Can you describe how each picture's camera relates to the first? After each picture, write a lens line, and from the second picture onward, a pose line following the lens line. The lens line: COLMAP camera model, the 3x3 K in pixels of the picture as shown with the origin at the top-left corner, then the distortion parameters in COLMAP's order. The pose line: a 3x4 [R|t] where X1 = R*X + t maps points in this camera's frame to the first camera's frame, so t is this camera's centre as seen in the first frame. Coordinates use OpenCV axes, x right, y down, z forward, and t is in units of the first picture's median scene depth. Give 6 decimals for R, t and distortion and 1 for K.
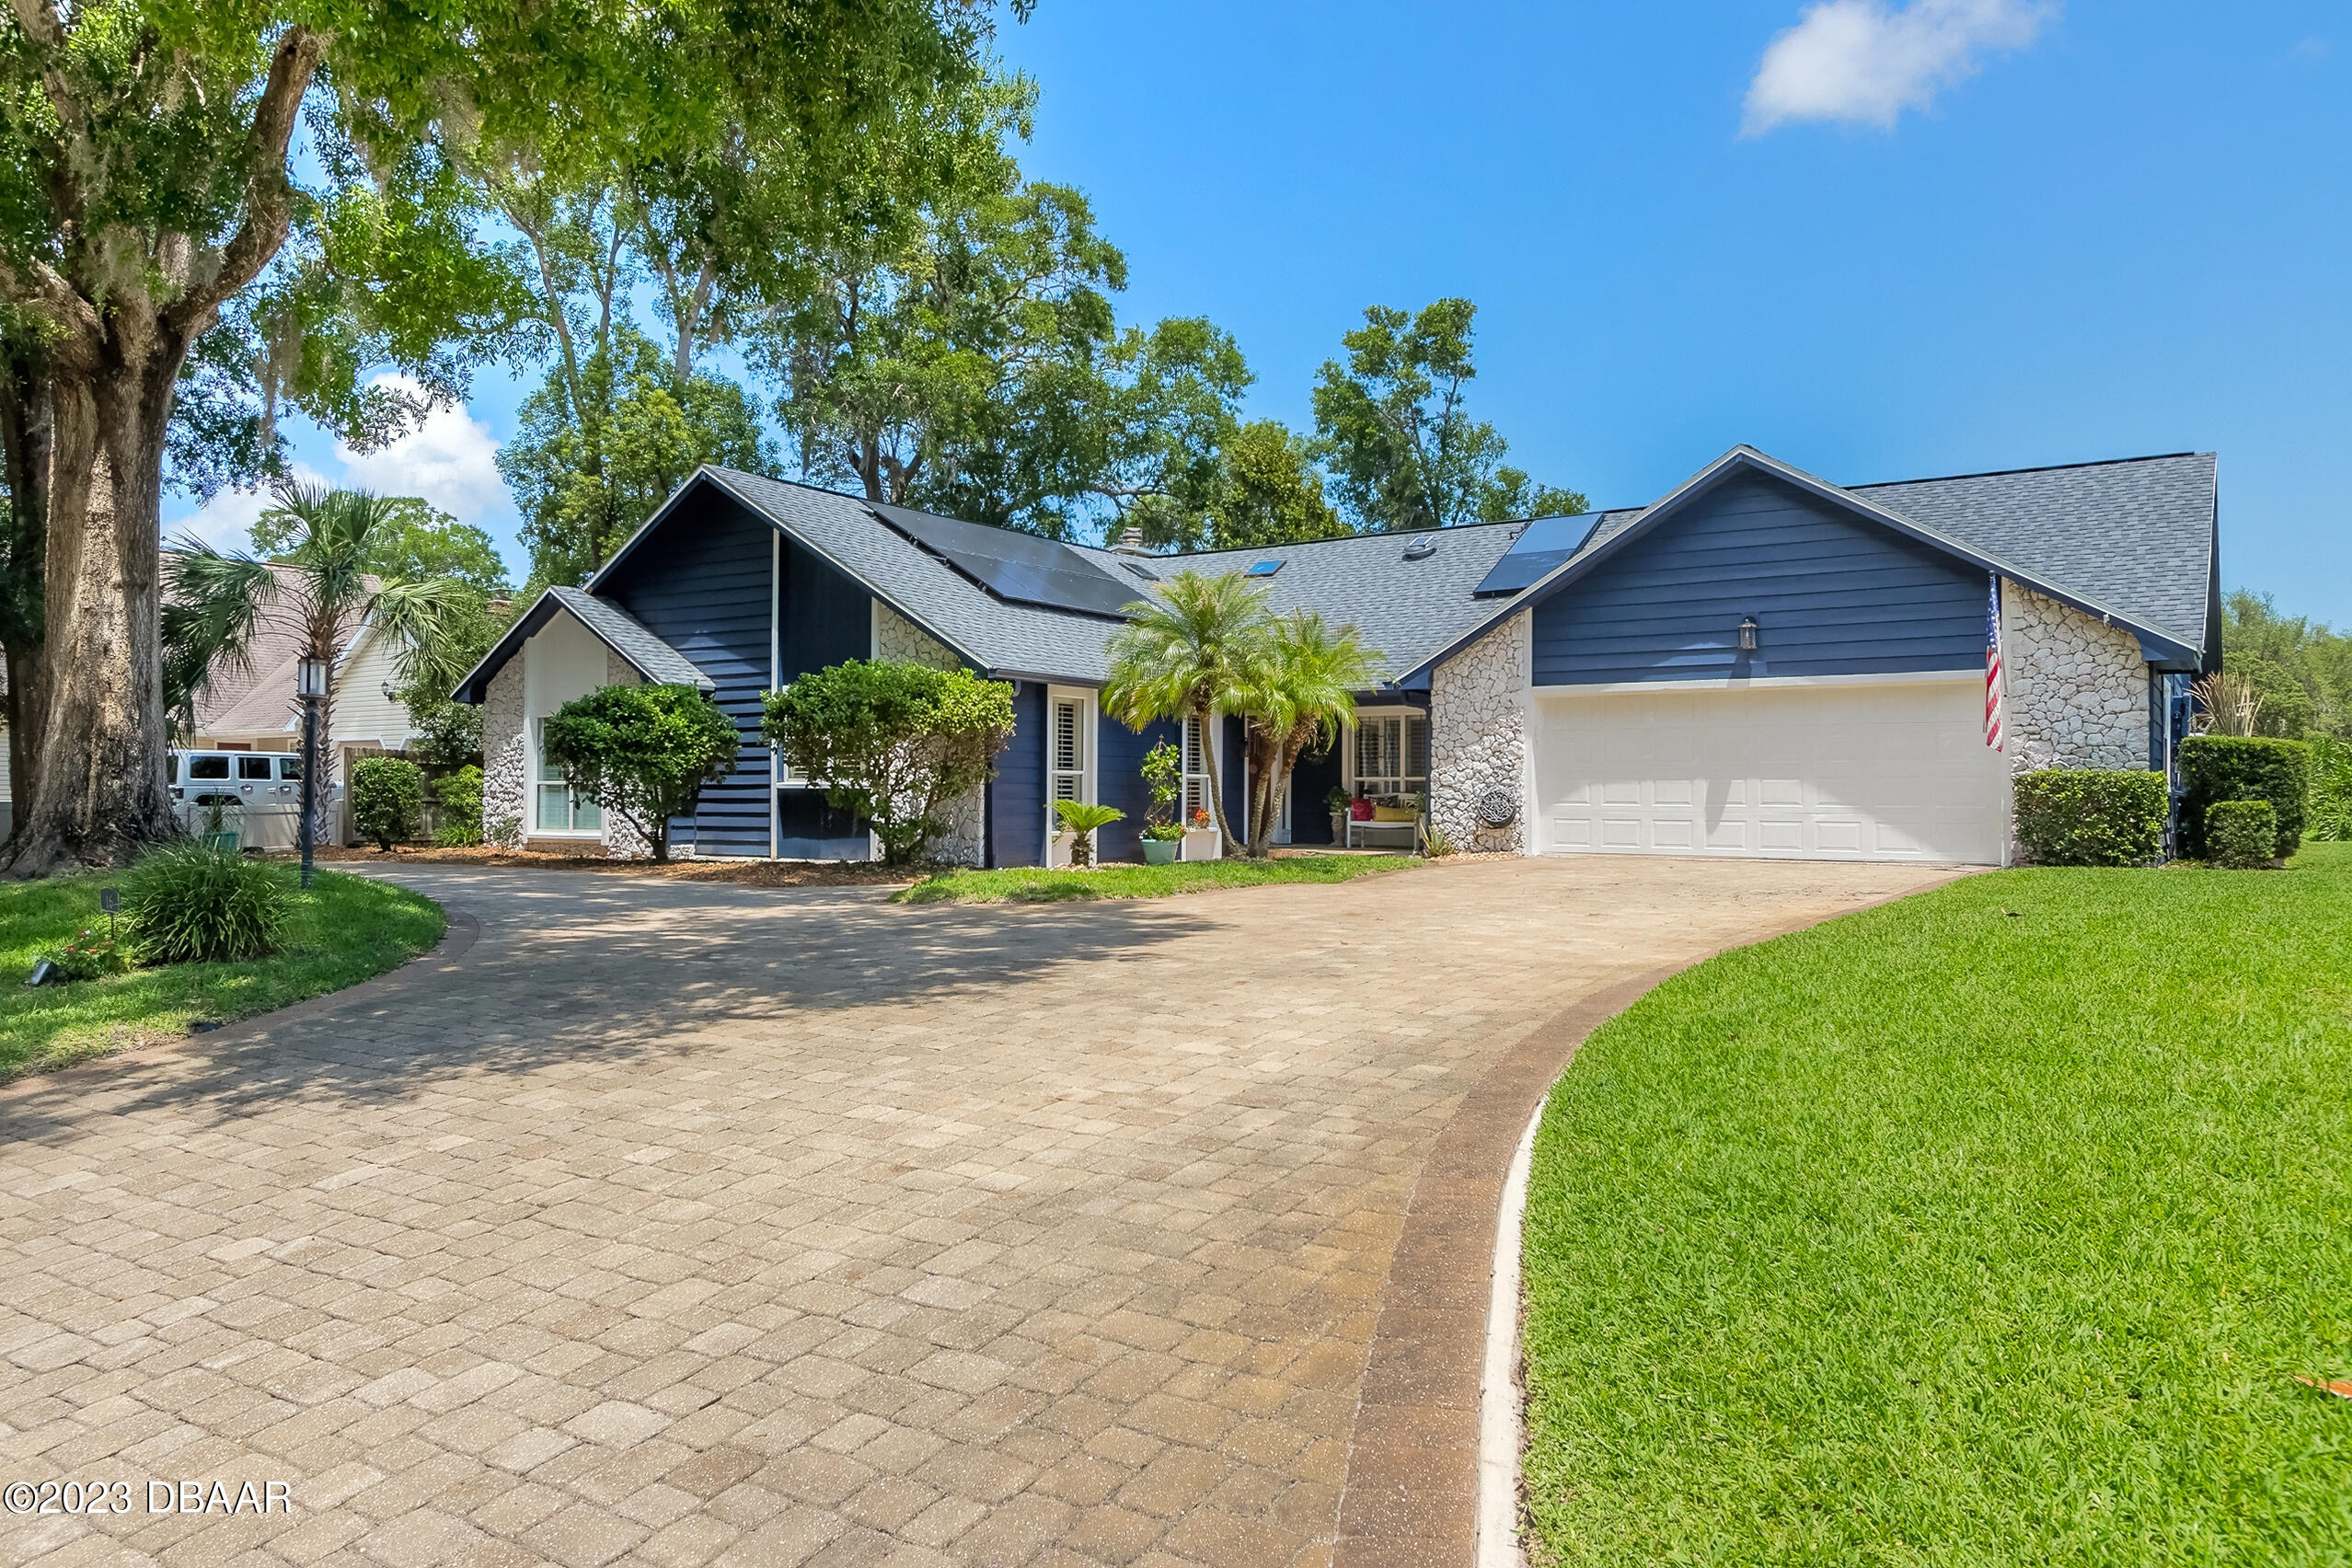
lens RADIAL K [[1610.3, 0, 1173.3], [0, 1610.3, 810.6], [0, 0, 1]] dist [-0.000708, 0.068780]
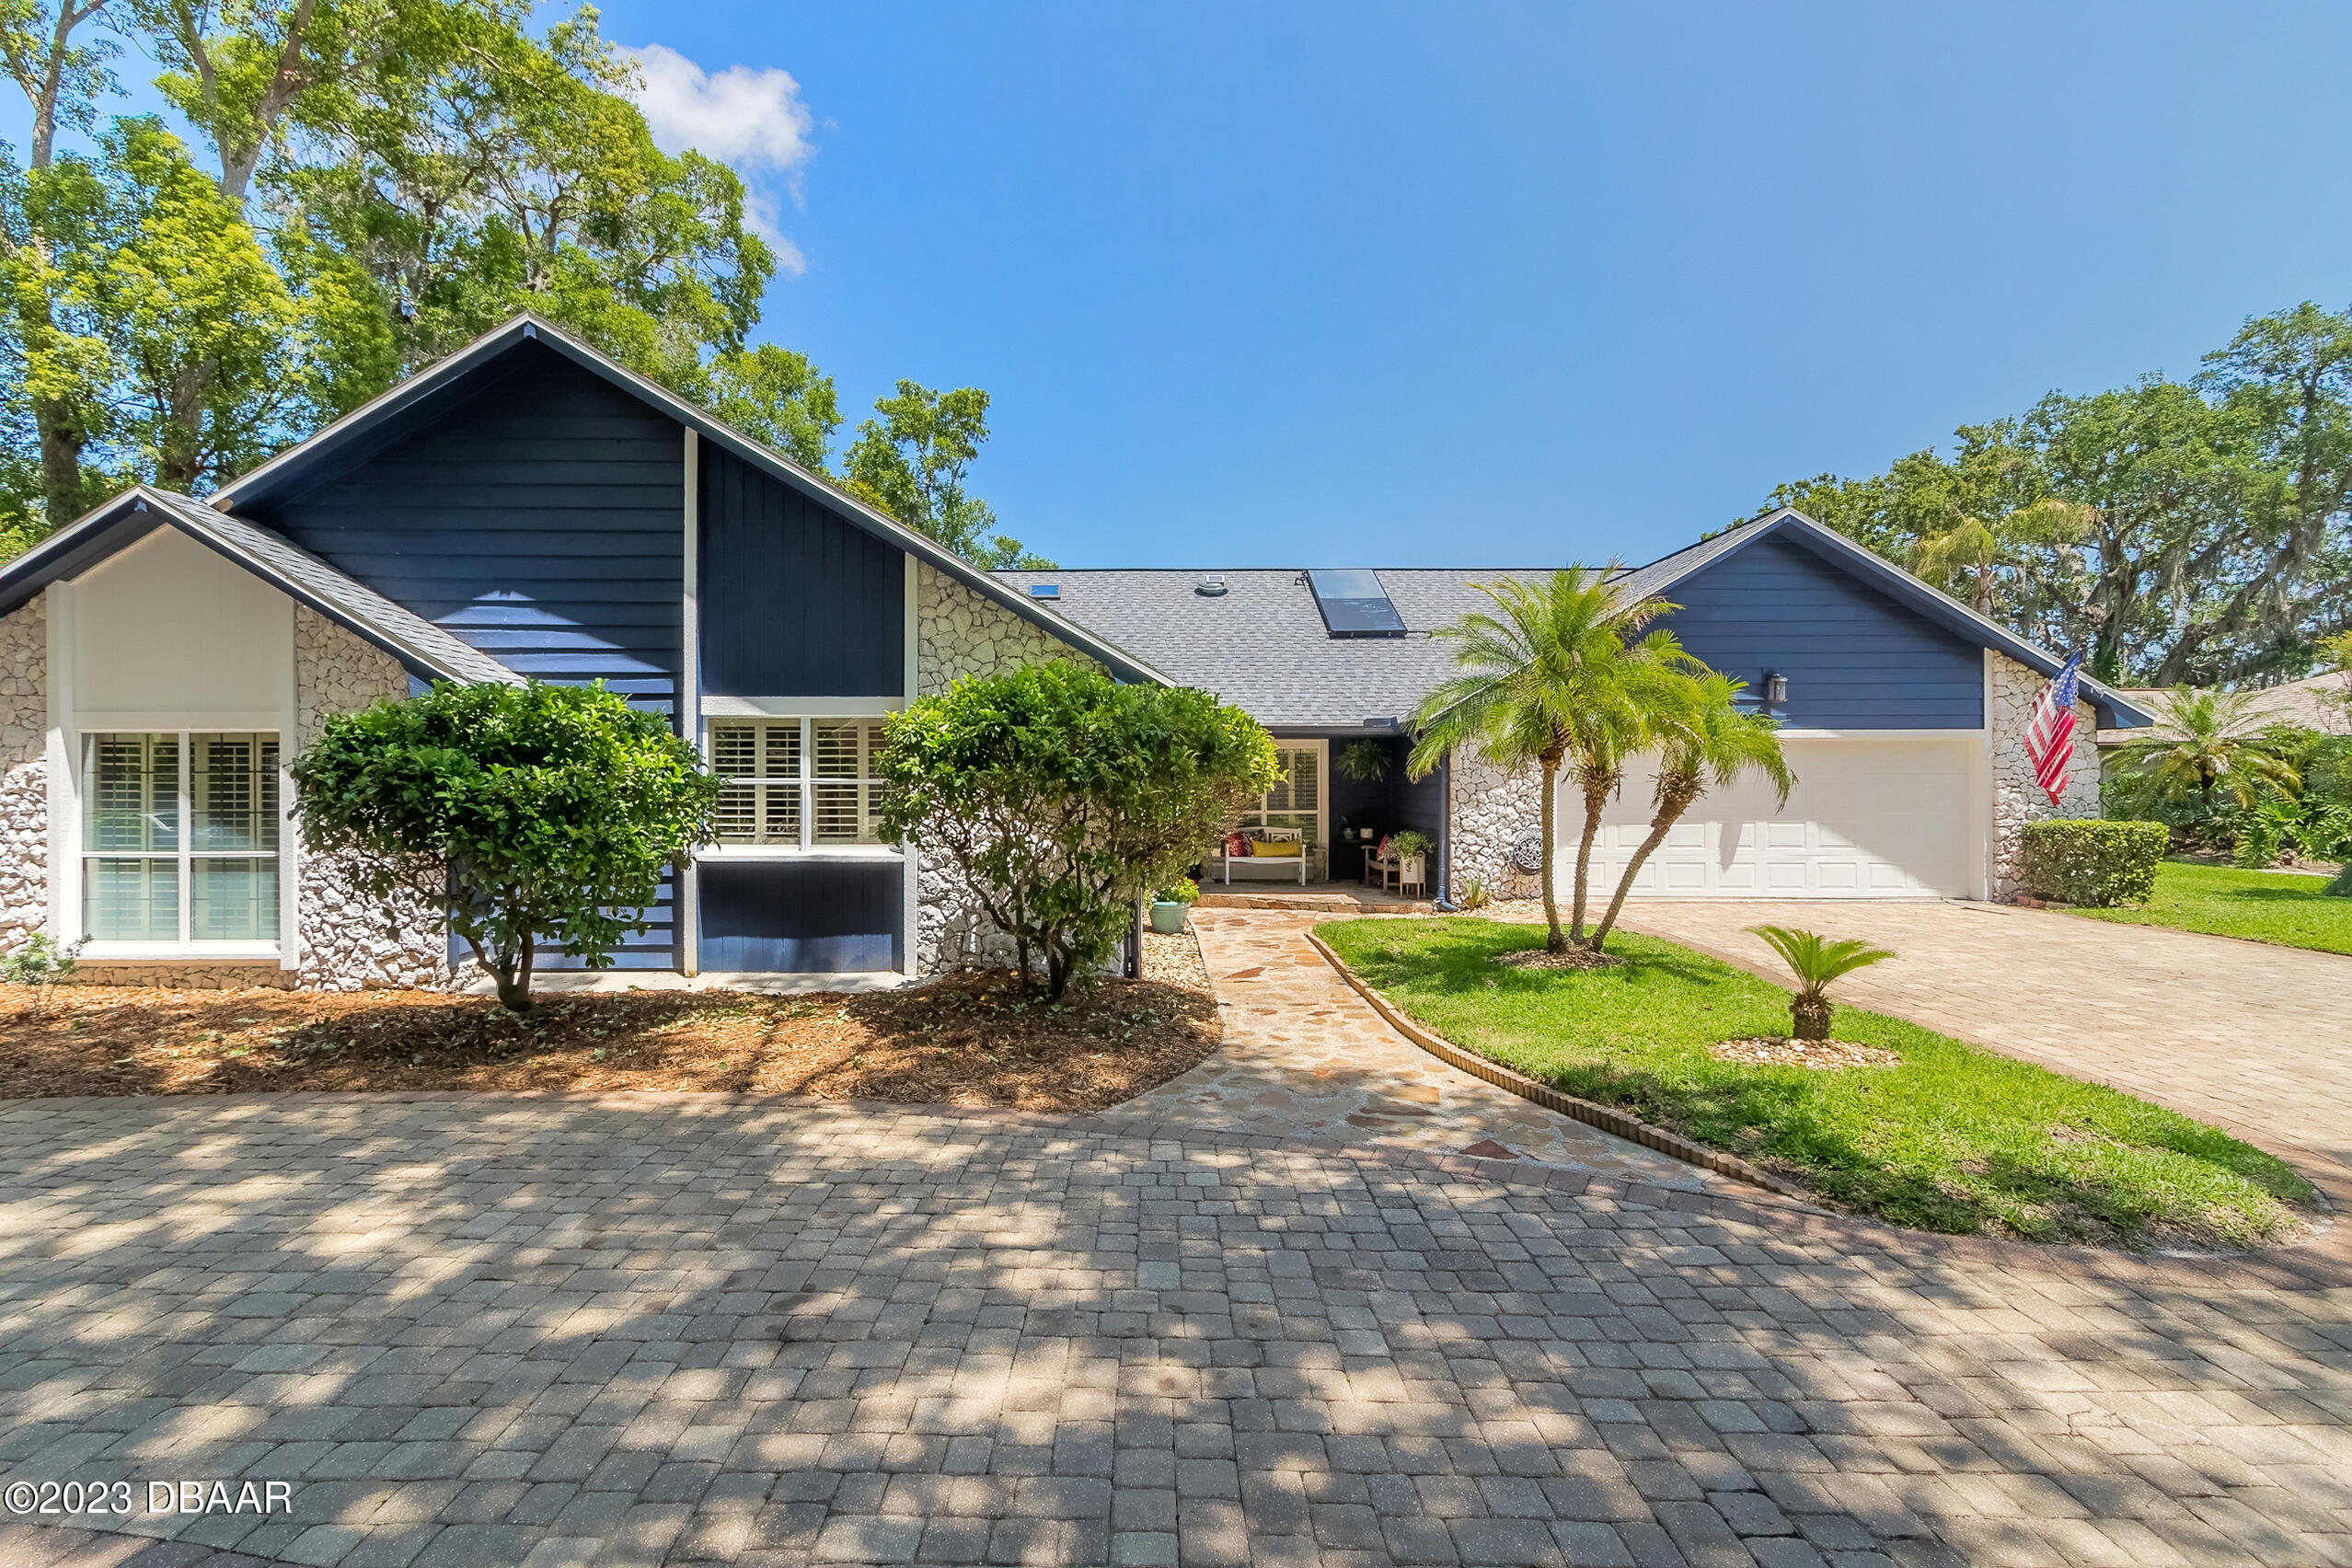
lens RADIAL K [[1061.6, 0, 1140.0], [0, 1061.6, 788.0], [0, 0, 1]] dist [0.012570, -0.005240]
pose [[0.835589, -0.005327, 0.549329, -0.328439], [0.006722, 0.999977, -0.000528, -0.040361], [-0.549313, 0.004134, 0.835606, 0.565002]]
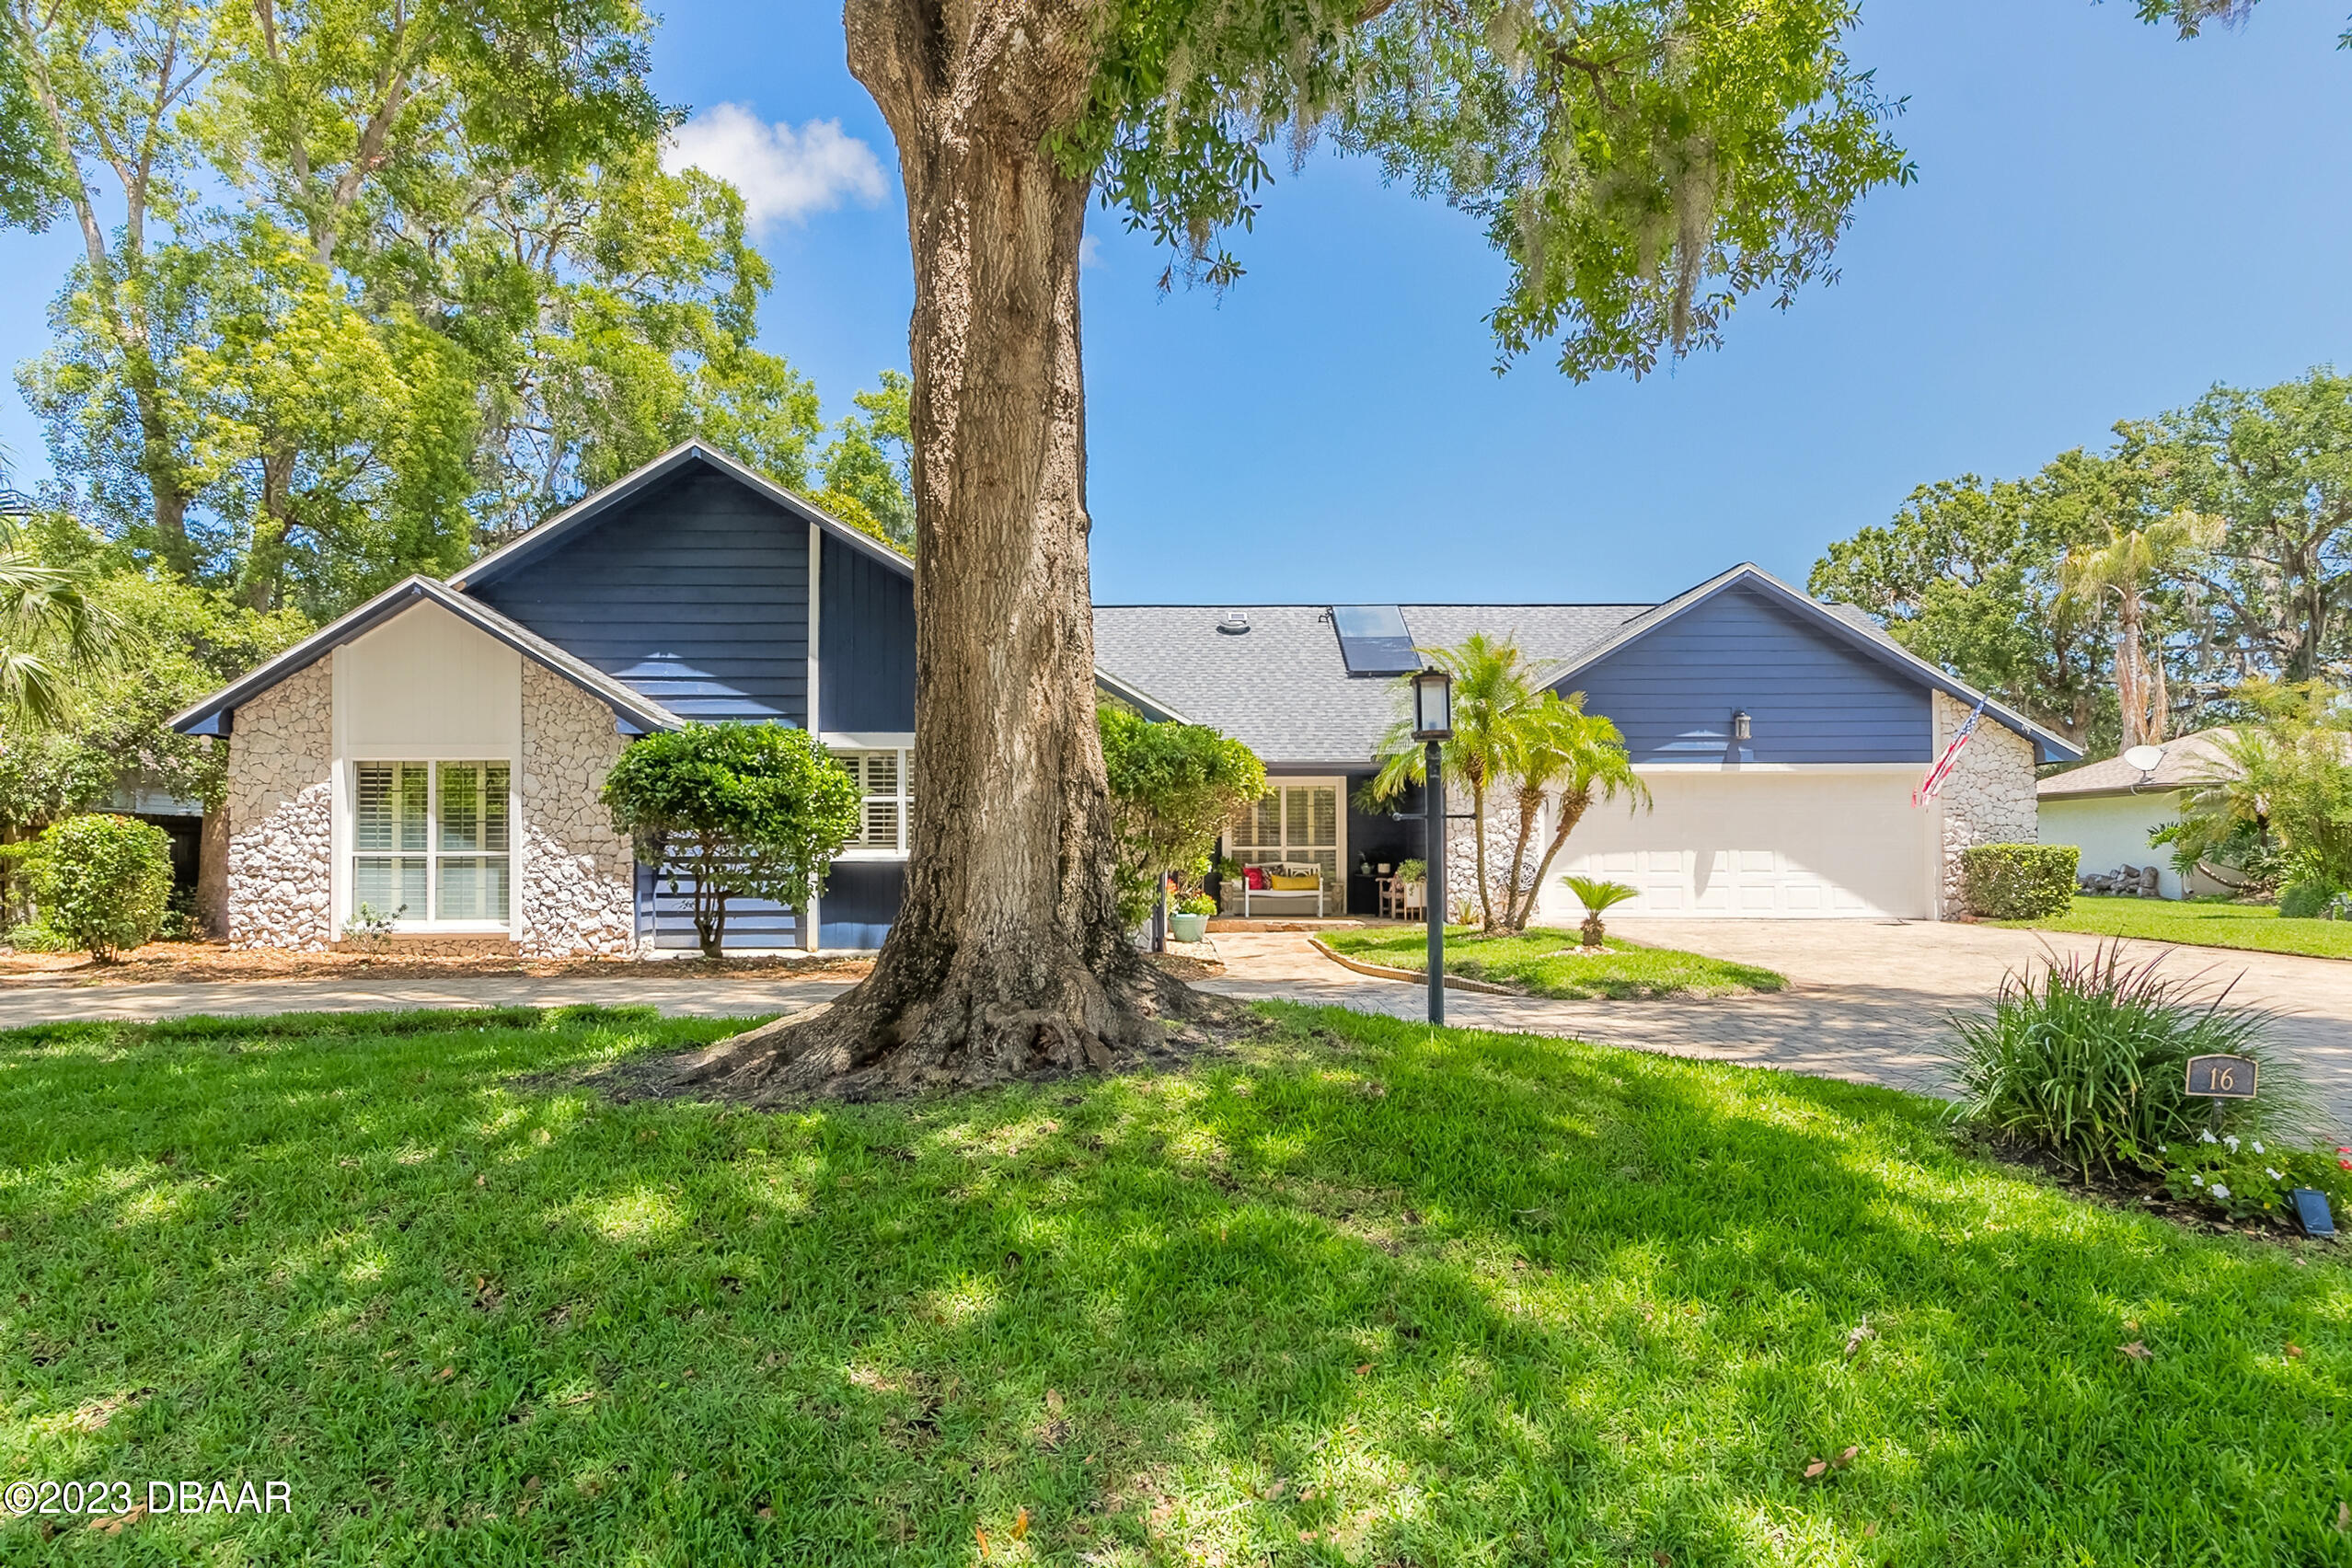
lens RADIAL K [[1463.4, 0, 1165.1], [0, 1463.4, 840.2], [0, 0, 1]] dist [0.011518, -0.000227]
pose [[0.832546, 0.003328, 0.553946, -0.501076], [0.008222, 0.999798, -0.018364, -0.009695], [-0.553895, 0.019844, 0.832350, 0.309555]]
